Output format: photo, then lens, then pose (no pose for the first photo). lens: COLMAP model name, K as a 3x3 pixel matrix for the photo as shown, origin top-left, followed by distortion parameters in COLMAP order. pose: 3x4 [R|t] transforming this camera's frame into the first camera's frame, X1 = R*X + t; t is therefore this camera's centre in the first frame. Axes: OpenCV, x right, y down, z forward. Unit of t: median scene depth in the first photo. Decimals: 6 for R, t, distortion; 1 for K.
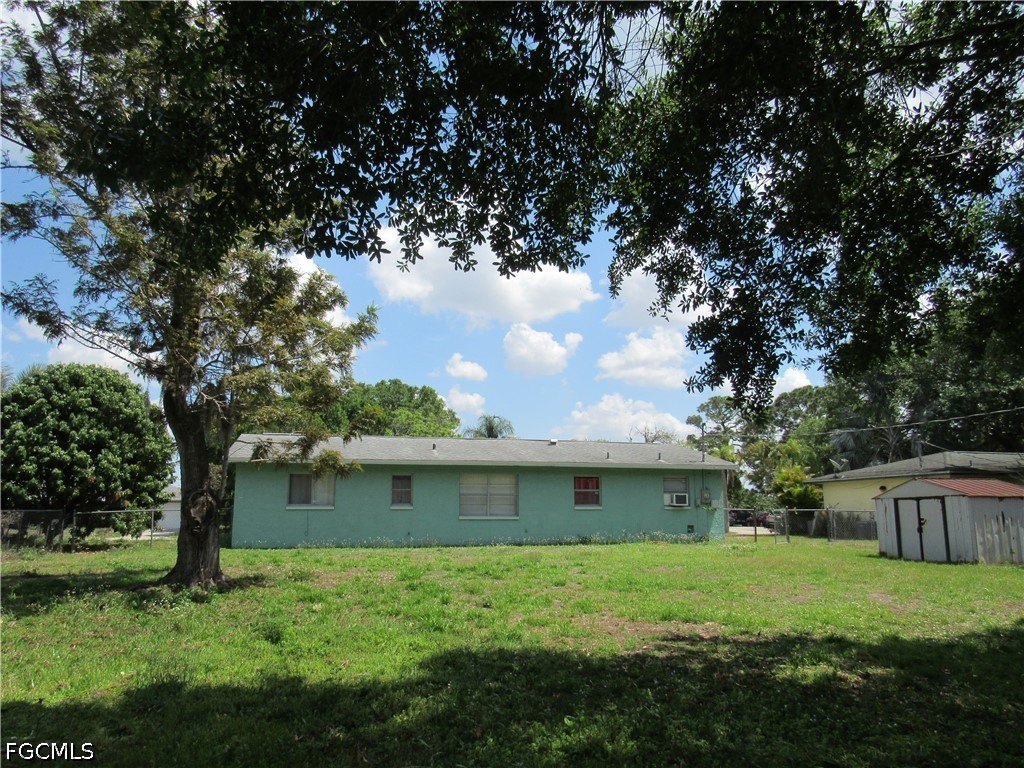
lens RADIAL K [[717.8, 0, 510.3], [0, 717.8, 385.2], [0, 0, 1]] dist [-0.017646, 0.021683]
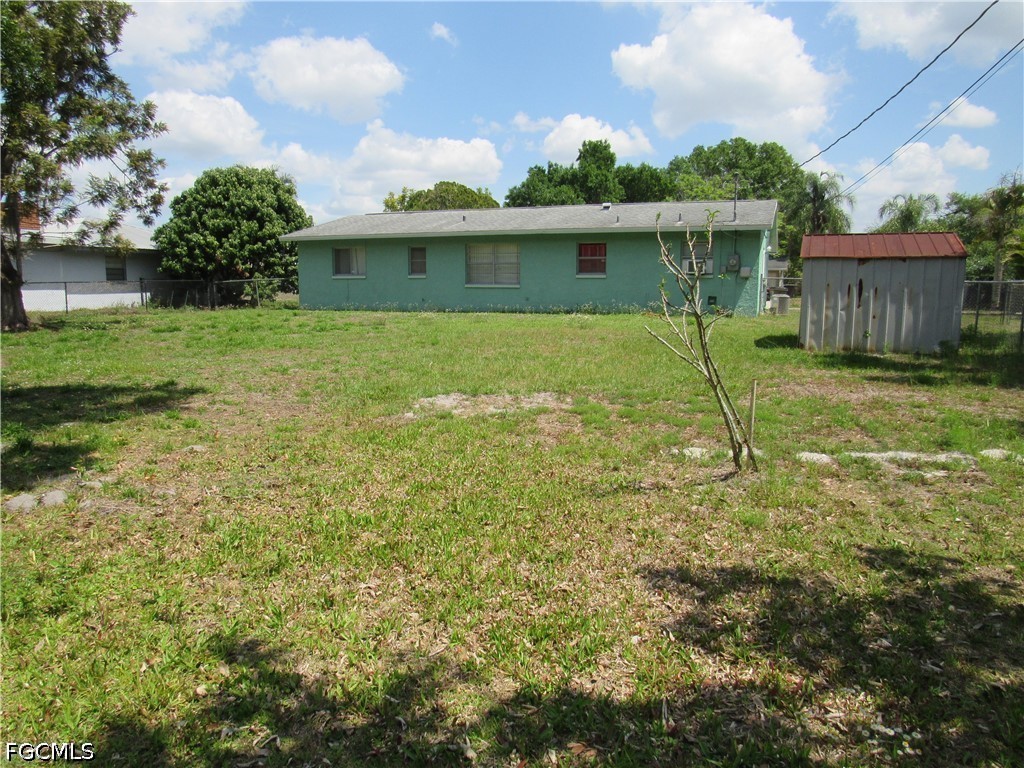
lens RADIAL K [[717.8, 0, 510.7], [0, 717.8, 385.1], [0, 0, 1]] dist [-0.017646, 0.021683]
pose [[0.823828, 0.081029, -0.561018, 0.605190], [0.098191, 0.954367, 0.282032, 0.032026], [0.558270, -0.287433, 0.778278, 0.168741]]
